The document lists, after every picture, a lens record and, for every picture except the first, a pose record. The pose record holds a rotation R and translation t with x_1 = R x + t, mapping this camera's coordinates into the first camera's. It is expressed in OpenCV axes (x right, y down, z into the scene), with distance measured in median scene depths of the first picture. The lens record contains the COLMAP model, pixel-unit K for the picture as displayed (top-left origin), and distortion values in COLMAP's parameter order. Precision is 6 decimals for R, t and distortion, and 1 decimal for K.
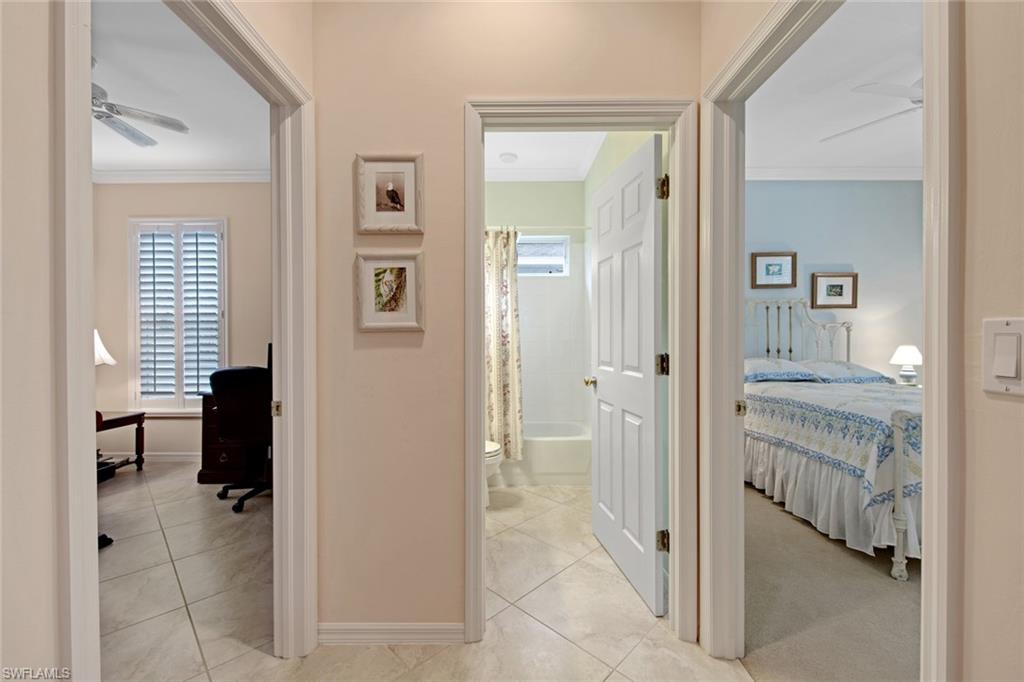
lens RADIAL K [[415.6, 0, 517.2], [0, 415.6, 337.0], [0, 0, 1]] dist [-0.001917, 0.000030]
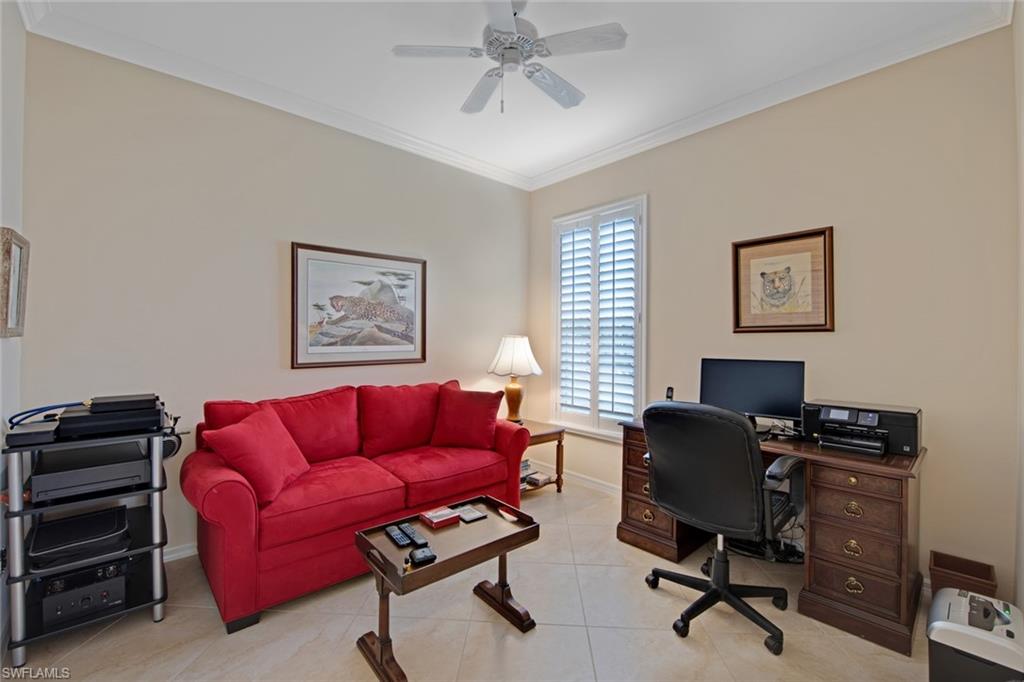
lens RADIAL K [[415.6, 0, 514.8], [0, 415.6, 338.2], [0, 0, 1]] dist [-0.001917, 0.000030]
pose [[0.672448, 0.007078, -0.740110, -0.293232], [-0.015689, 0.999866, -0.004692, -0.008468], [0.739978, 0.014767, 0.672469, 0.300513]]
